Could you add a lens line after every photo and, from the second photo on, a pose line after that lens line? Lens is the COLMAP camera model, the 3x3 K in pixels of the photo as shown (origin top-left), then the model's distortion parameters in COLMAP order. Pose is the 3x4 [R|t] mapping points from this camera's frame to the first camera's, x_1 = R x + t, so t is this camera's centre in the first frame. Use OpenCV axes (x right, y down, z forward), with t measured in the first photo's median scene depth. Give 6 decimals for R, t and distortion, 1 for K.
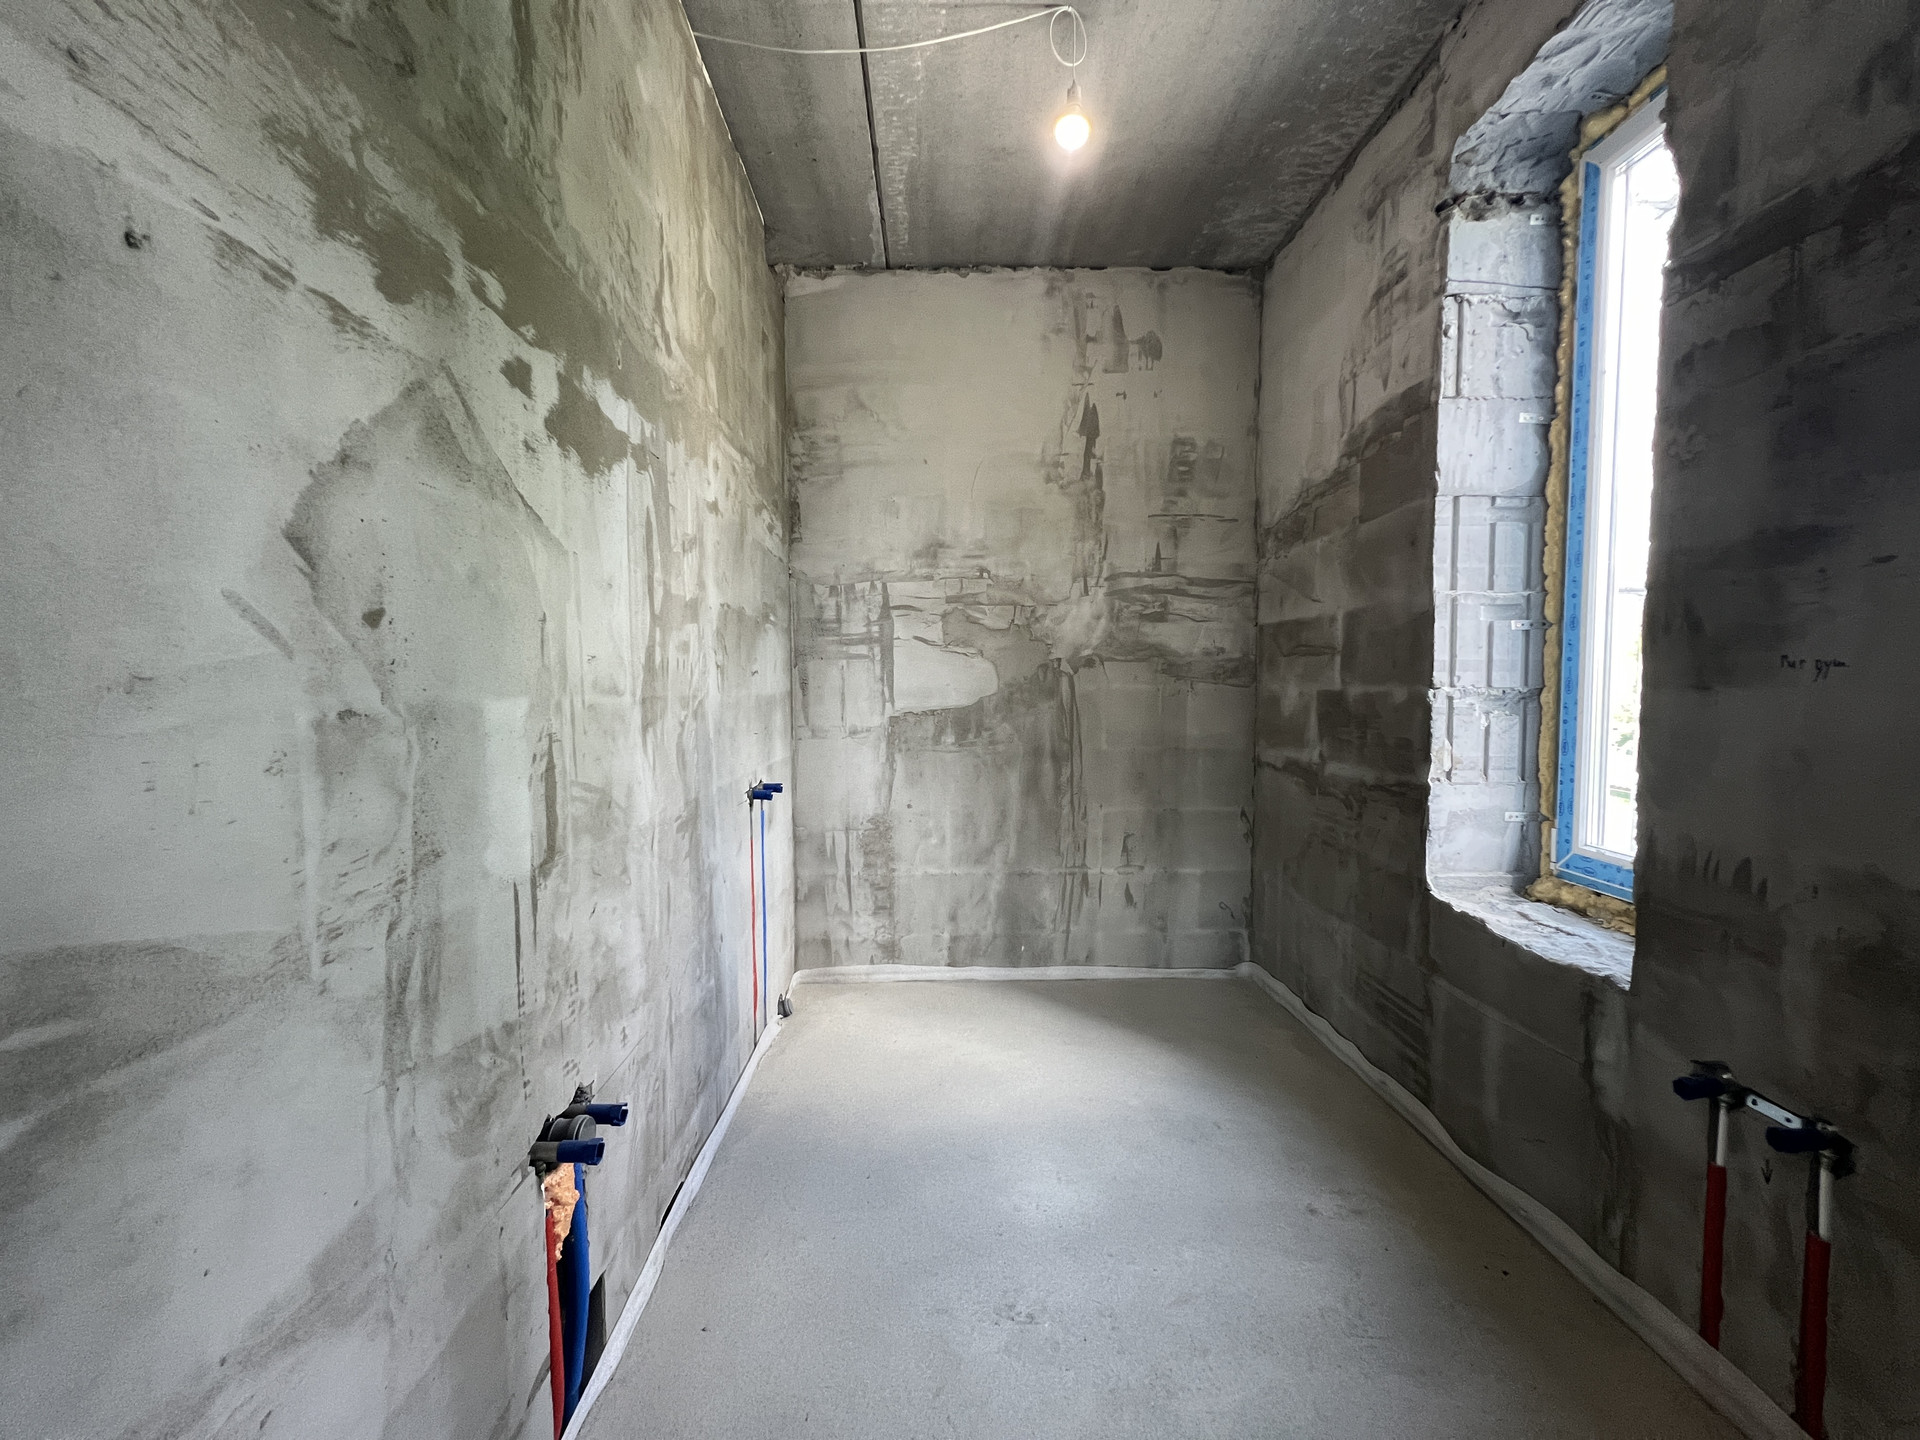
lens RADIAL K [[769.4, 0, 960.3], [0, 769.4, 725.6], [0, 0, 1]] dist [-0.001358, 0.000741]
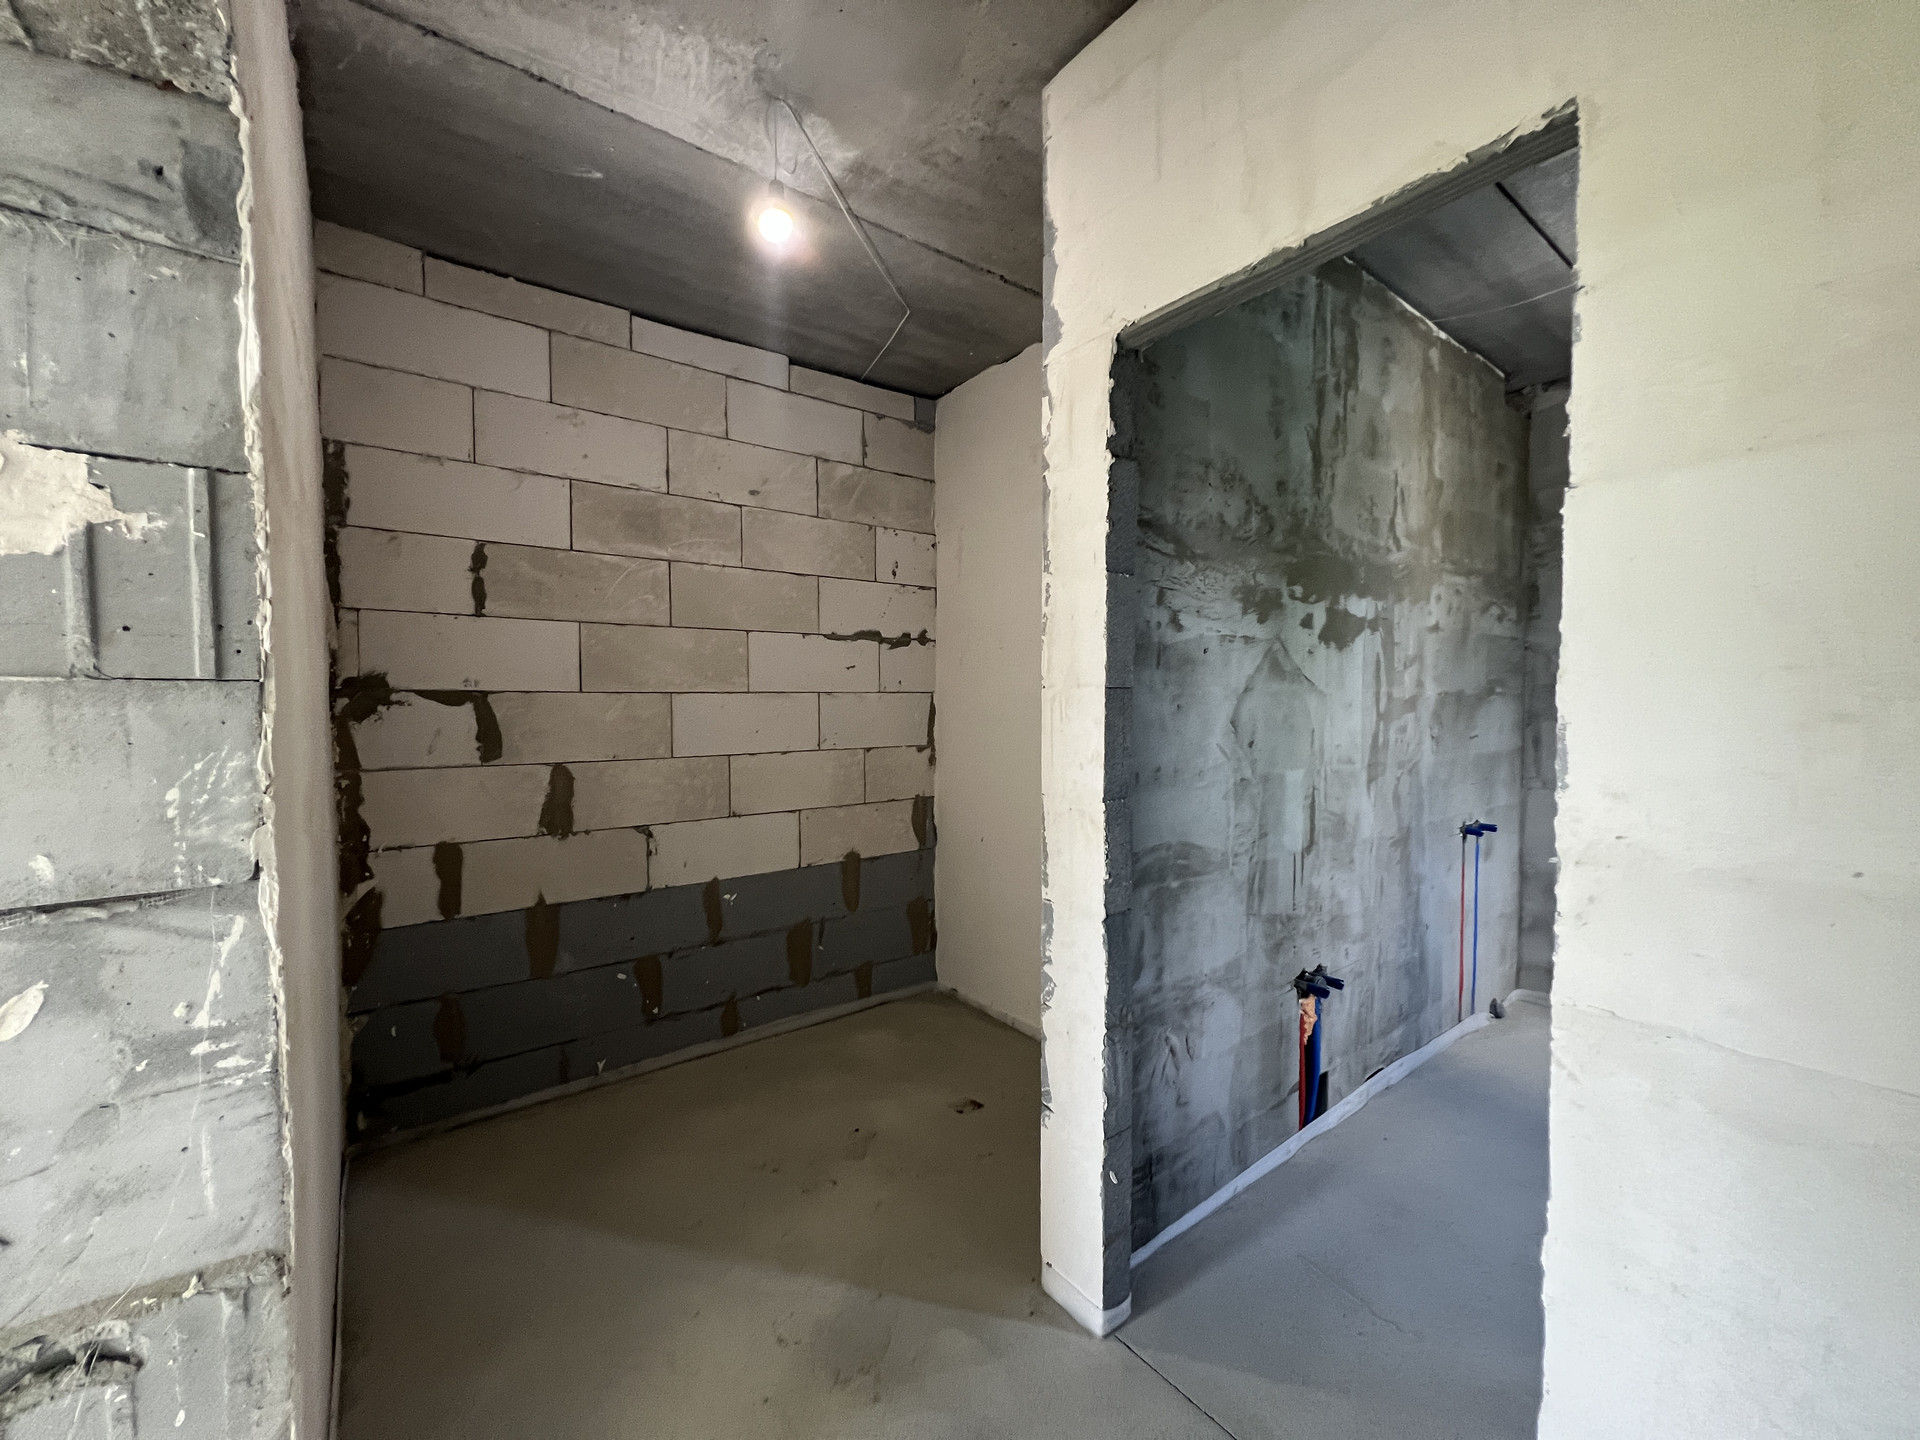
lens RADIAL K [[769.4, 0, 960.3], [0, 769.4, 725.6], [0, 0, 1]] dist [-0.001358, 0.000741]
pose [[0.590364, 0.031704, -0.806514, 0.502824], [-0.045492, 0.998947, 0.005969, -0.105814], [0.805854, 0.033166, 0.591184, -0.879545]]
